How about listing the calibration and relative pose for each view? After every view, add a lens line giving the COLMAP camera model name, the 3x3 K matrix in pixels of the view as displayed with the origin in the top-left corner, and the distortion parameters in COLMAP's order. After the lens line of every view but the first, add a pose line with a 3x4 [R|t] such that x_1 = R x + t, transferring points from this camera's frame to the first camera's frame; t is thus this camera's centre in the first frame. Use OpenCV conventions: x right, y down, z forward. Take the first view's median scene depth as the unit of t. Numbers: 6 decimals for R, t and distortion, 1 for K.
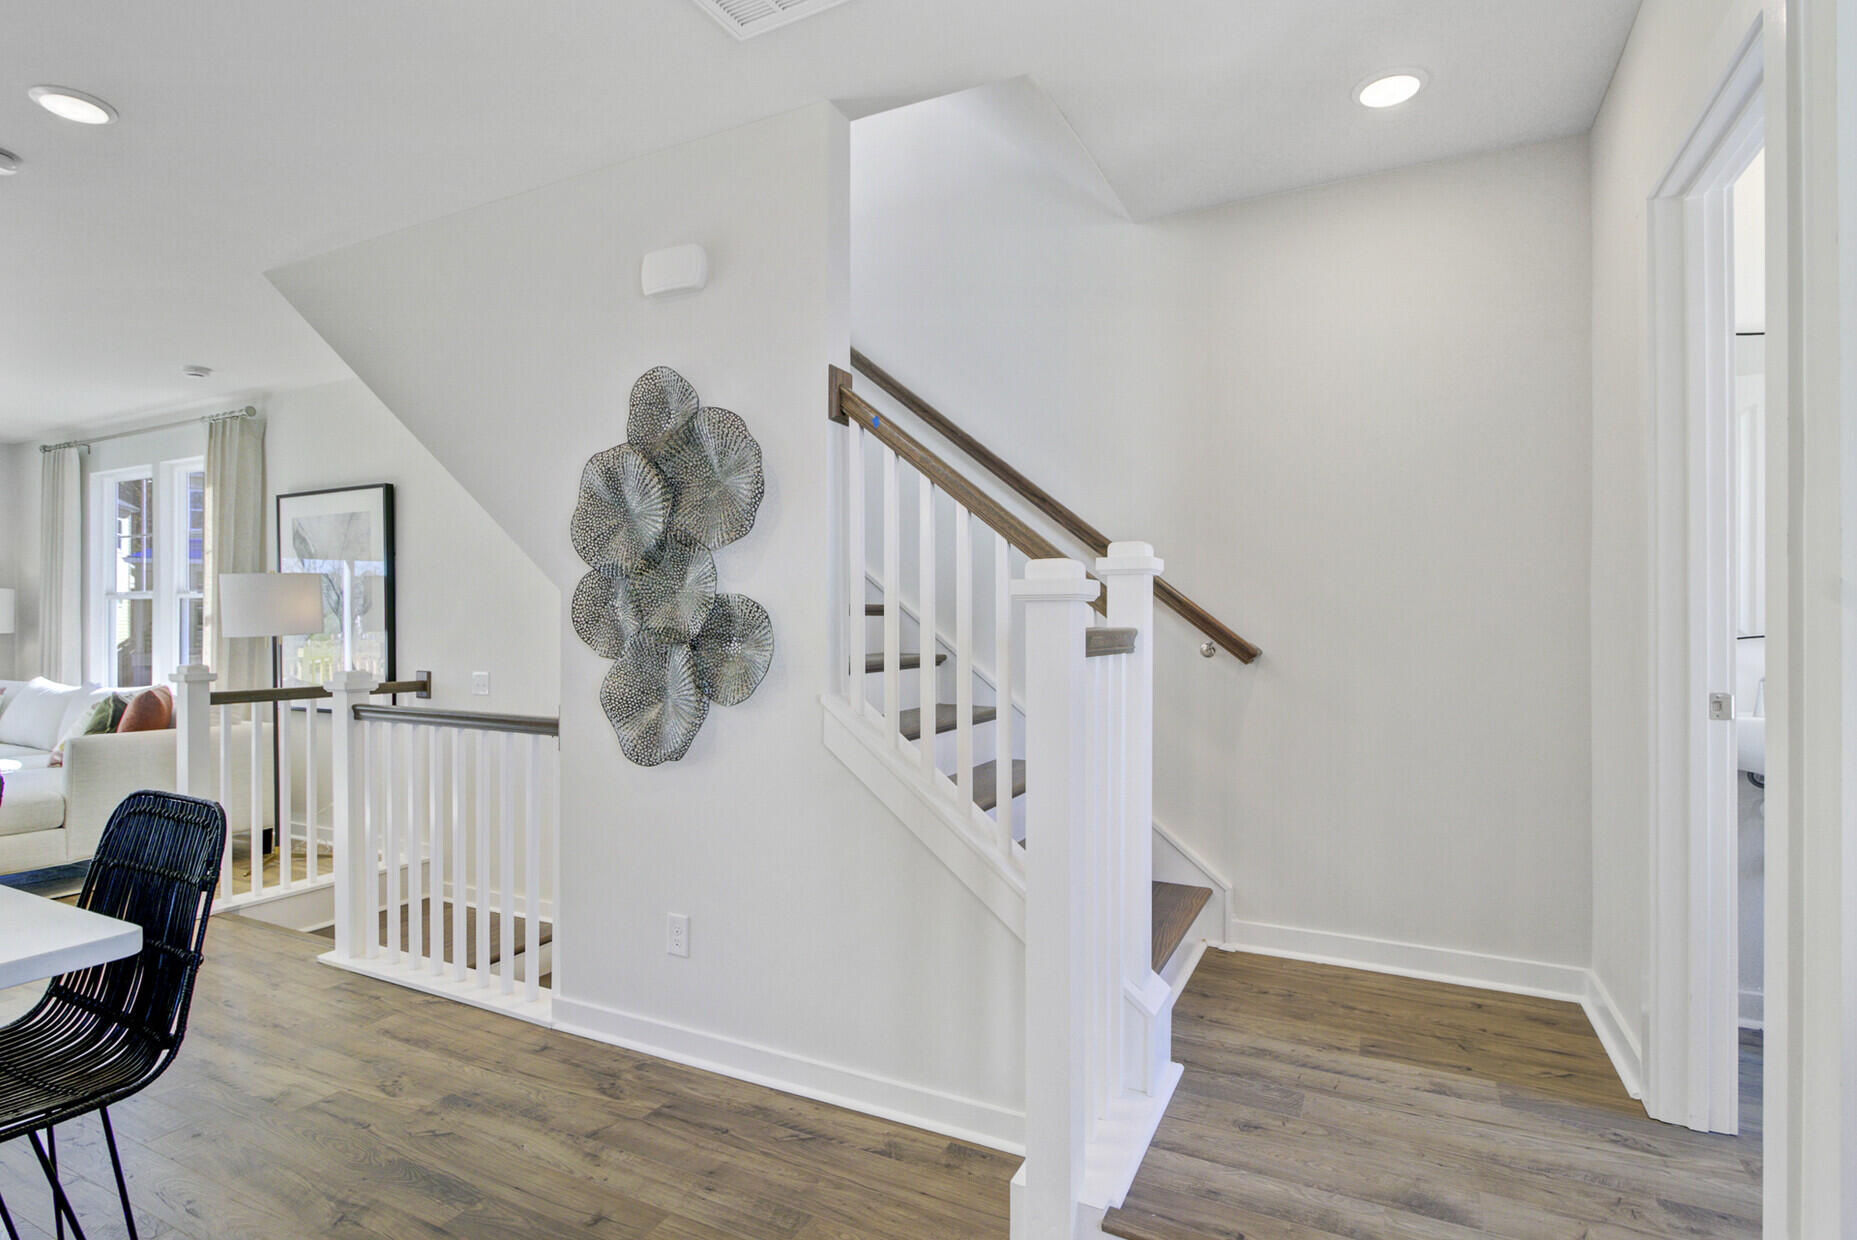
lens RADIAL K [[921.4, 0, 919.4], [0, 921.4, 629.7], [0, 0, 1]] dist [0.000008, -0.000319]
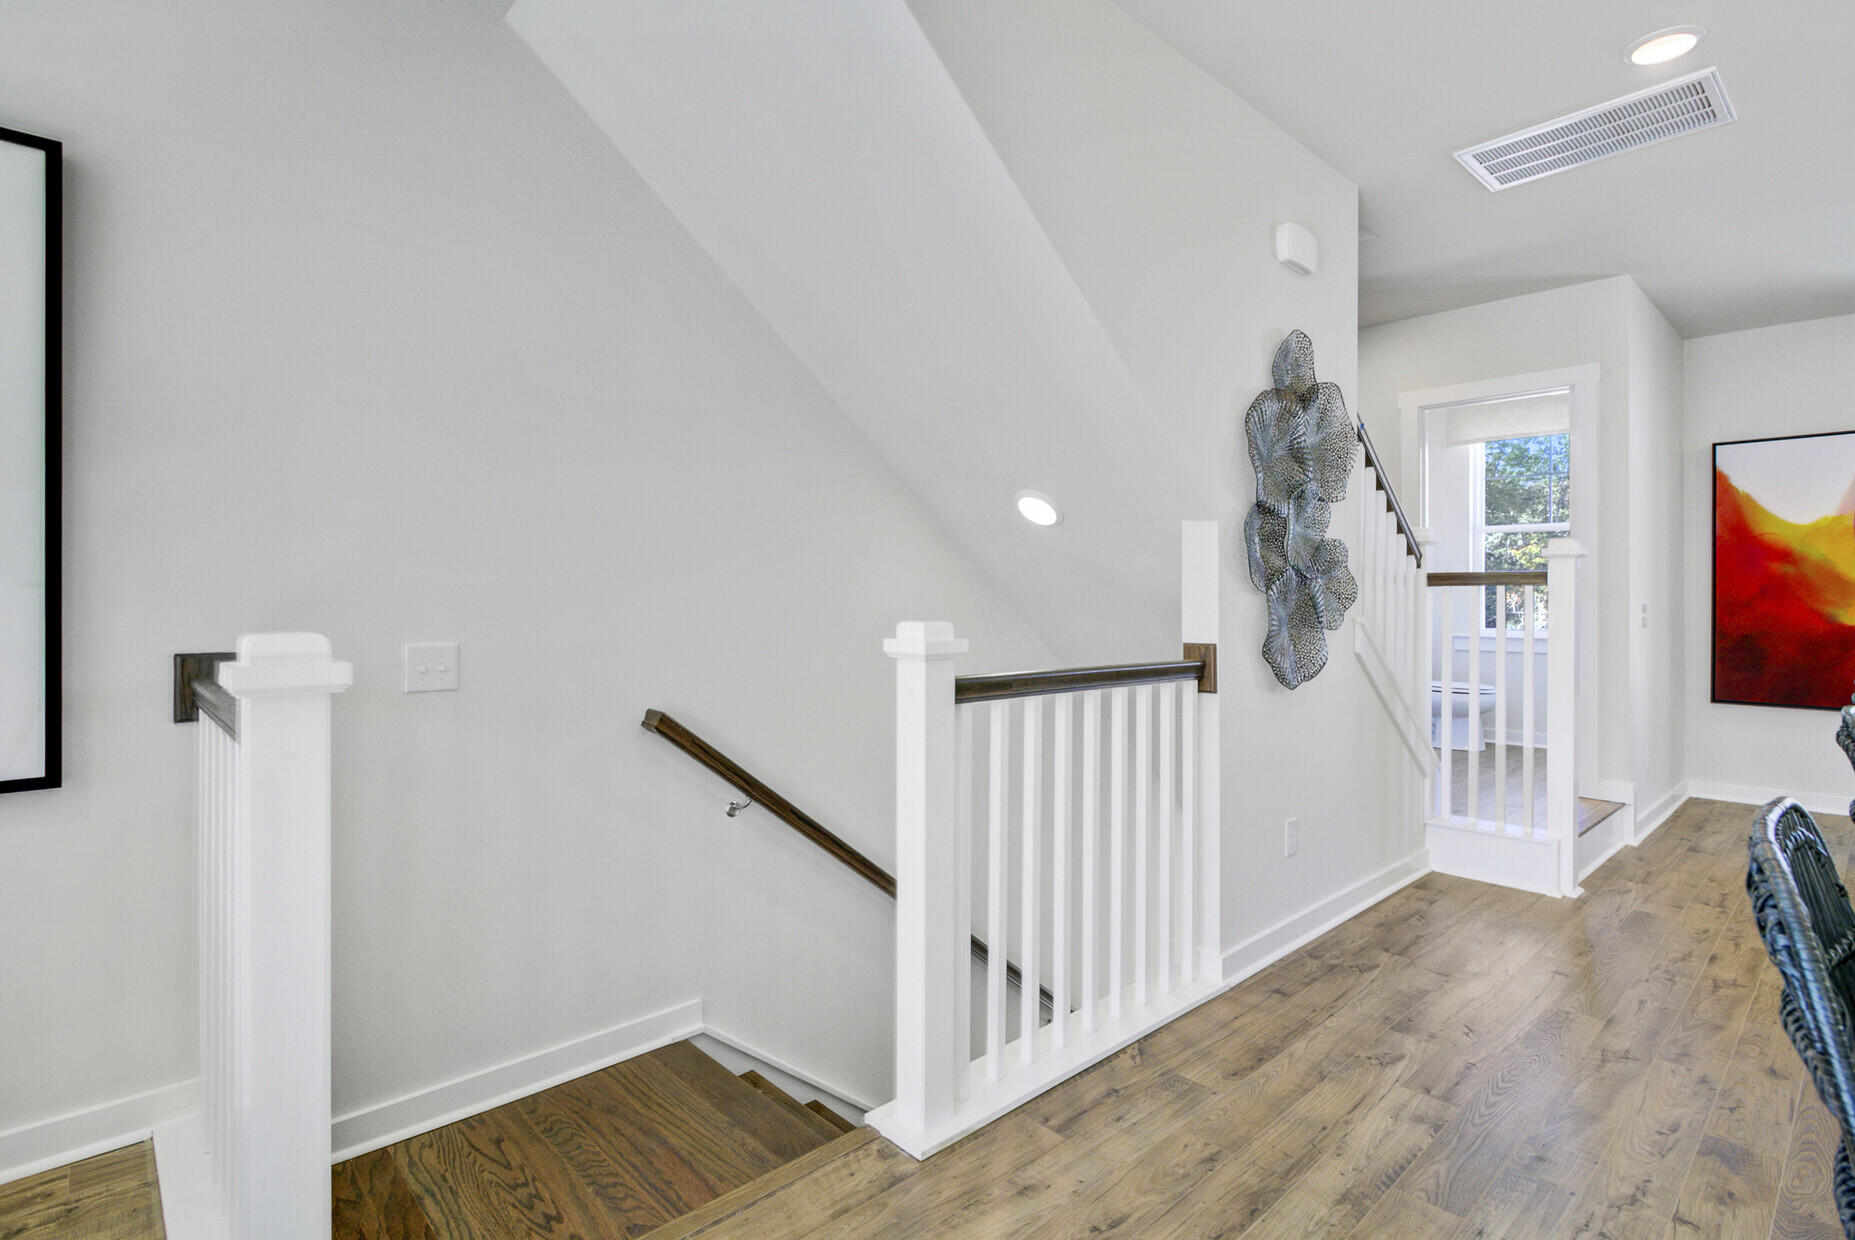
lens RADIAL K [[920.4, 0, 917.2], [0, 920.4, 611.5], [0, 0, 1]] dist [0.000008, -0.000319]
pose [[0.340952, -0.010215, 0.940025, -1.490305], [-0.005515, 0.999902, 0.012866, 0.048203], [-0.940065, -0.009571, 0.340862, 1.069586]]
